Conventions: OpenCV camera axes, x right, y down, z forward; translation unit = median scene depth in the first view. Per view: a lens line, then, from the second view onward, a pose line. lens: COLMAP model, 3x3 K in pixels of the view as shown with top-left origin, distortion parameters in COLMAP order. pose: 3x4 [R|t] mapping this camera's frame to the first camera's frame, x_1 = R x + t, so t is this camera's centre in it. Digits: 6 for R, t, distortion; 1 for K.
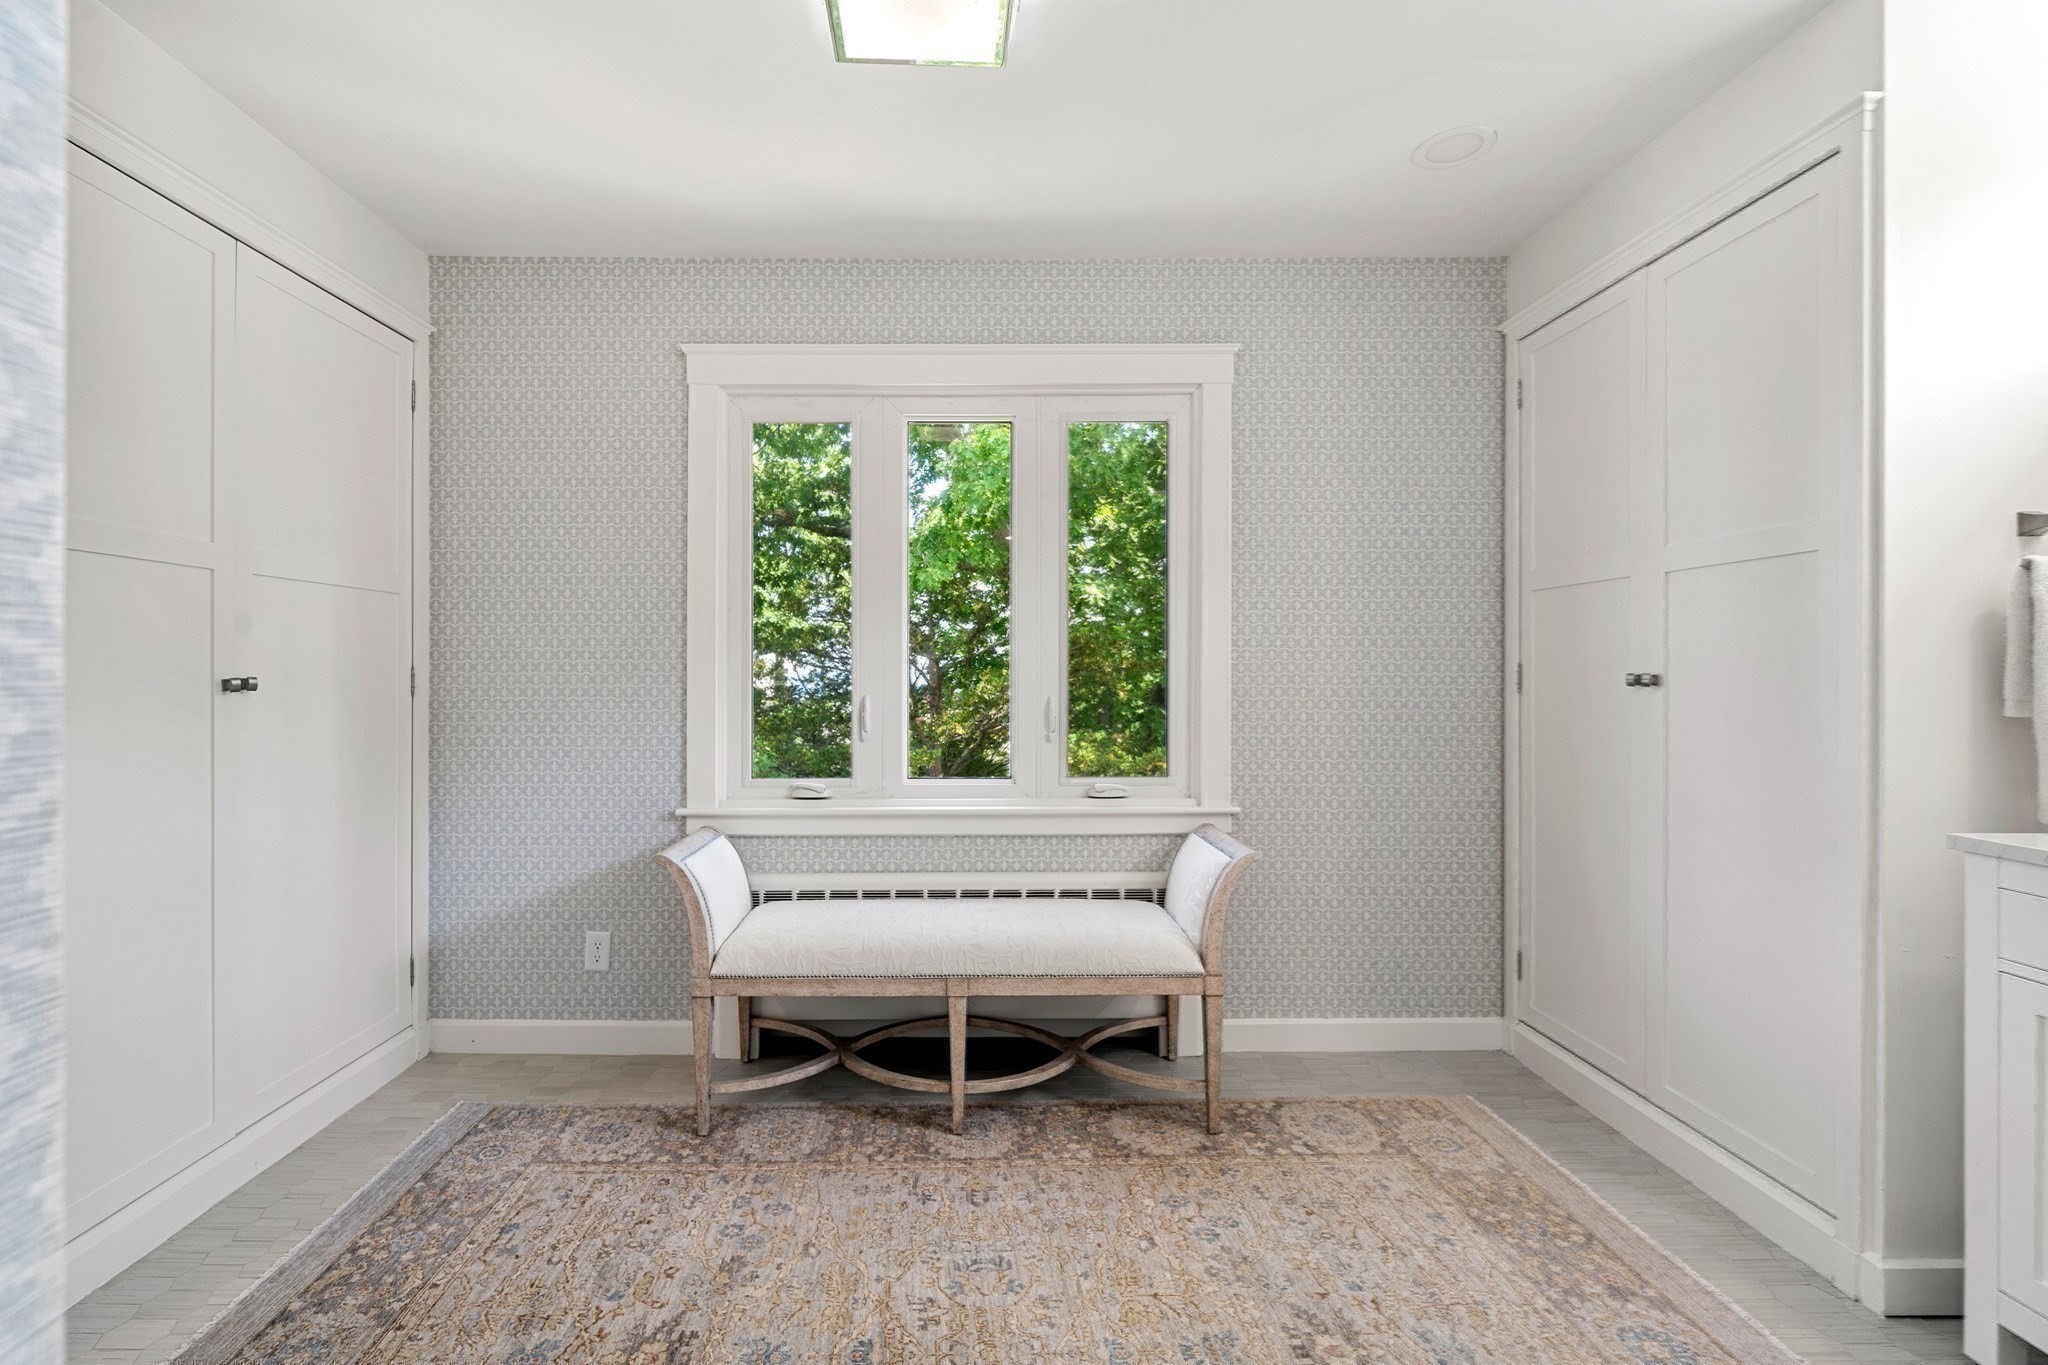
lens RADIAL K [[993.9, 0, 1018.7], [0, 993.9, 671.9], [0, 0, 1]] dist [-0.005340, 0.000172]
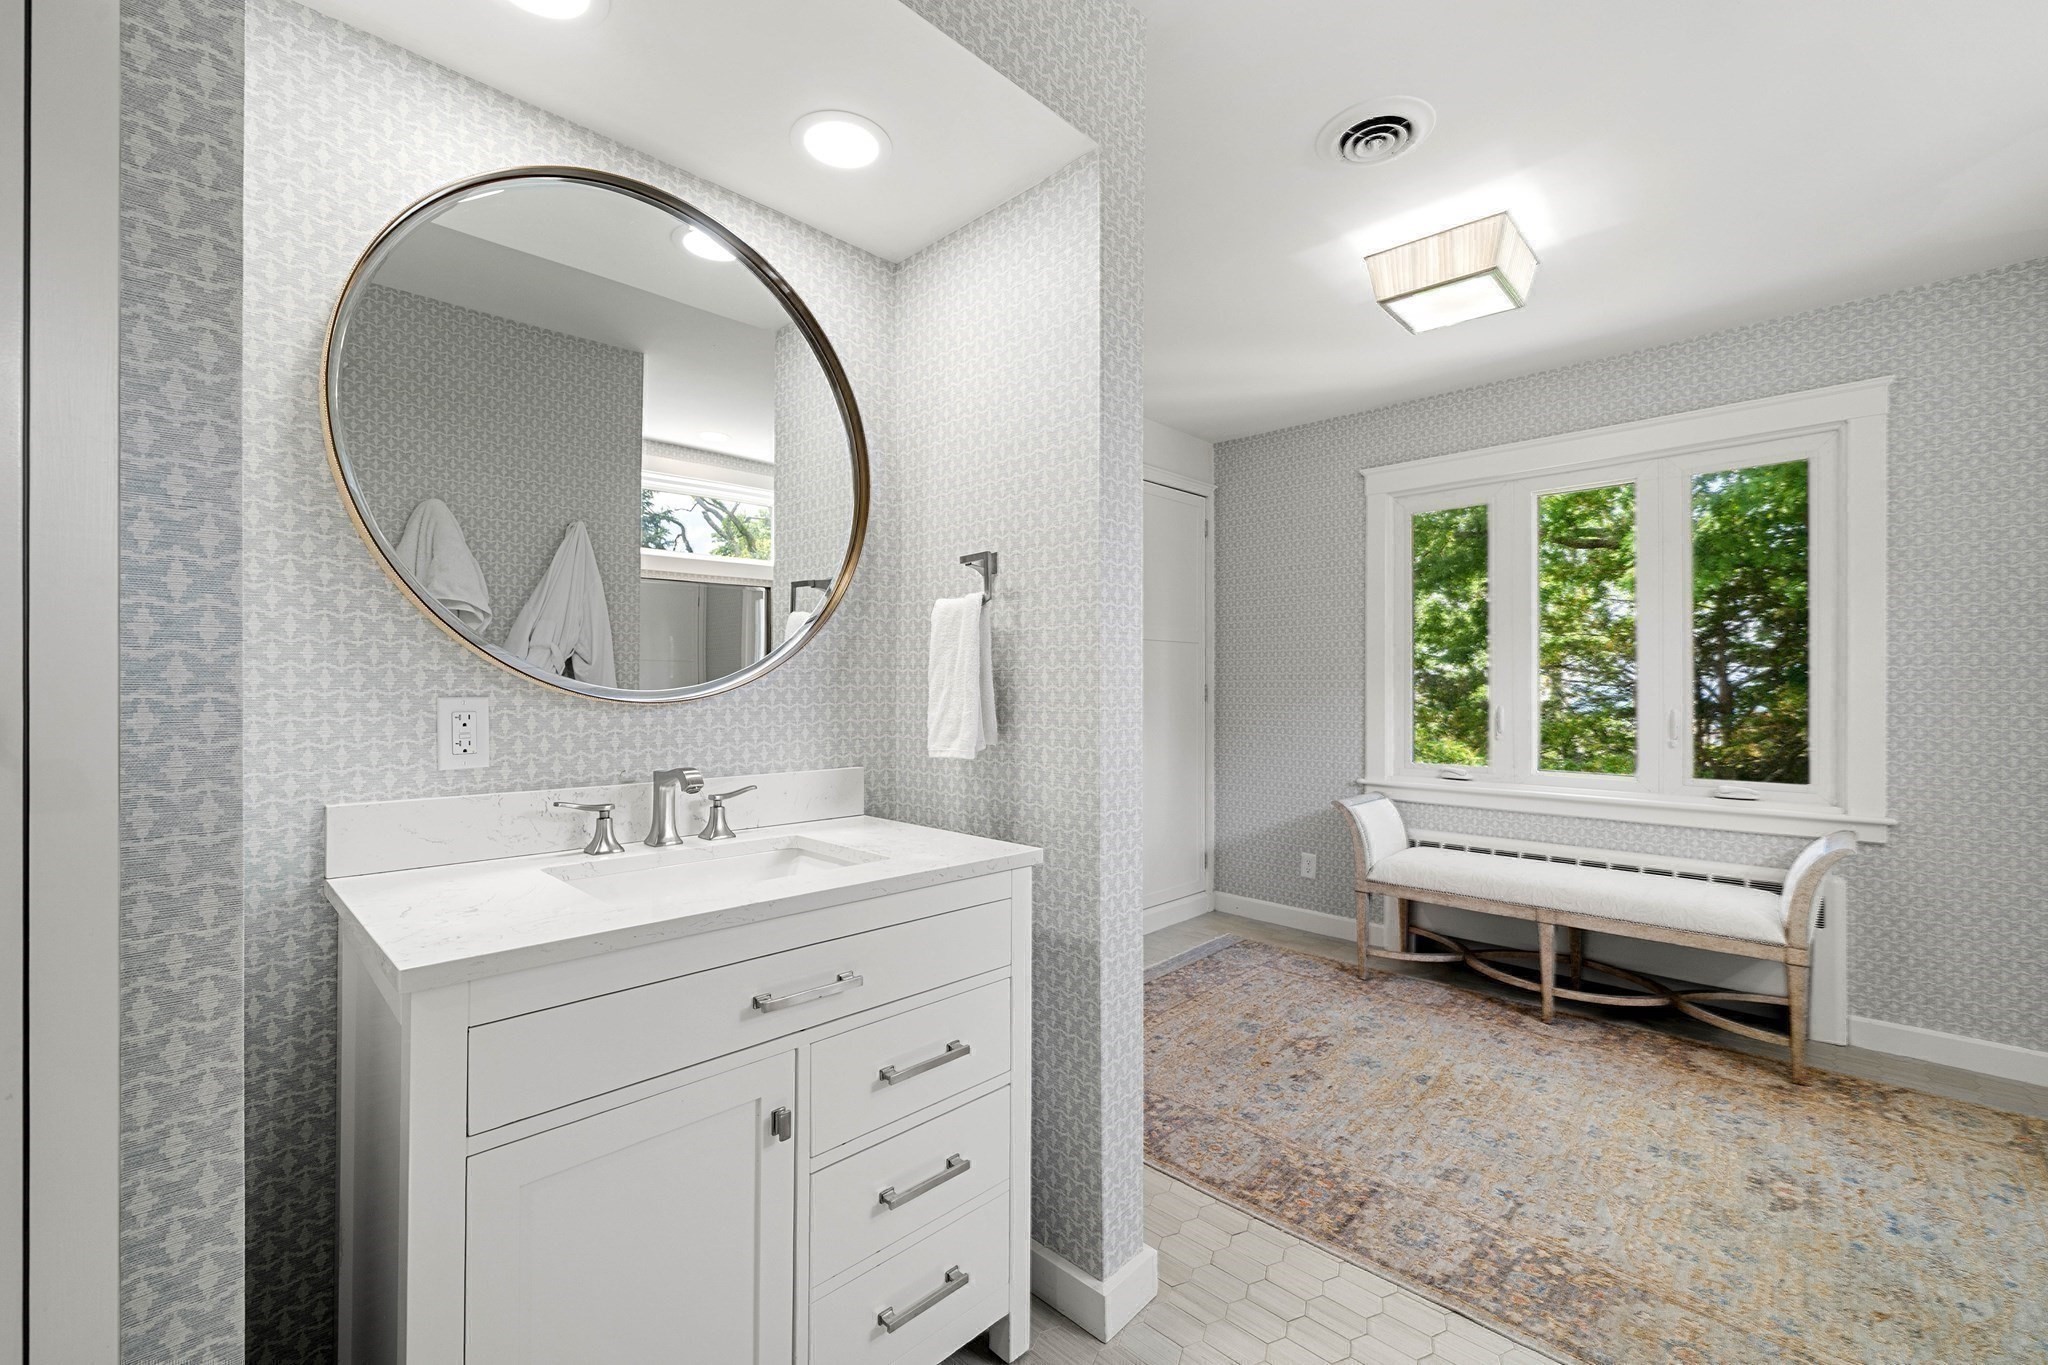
lens RADIAL K [[847.2, 0, 1016.8], [0, 847.2, 679.7], [0, 0, 1]] dist [-0.000504, -0.000217]
pose [[0.712297, -0.004475, -0.701864, 0.234205], [-0.001360, 0.999969, -0.007755, -0.002313], [0.701877, 0.006479, 0.712269, -0.348910]]
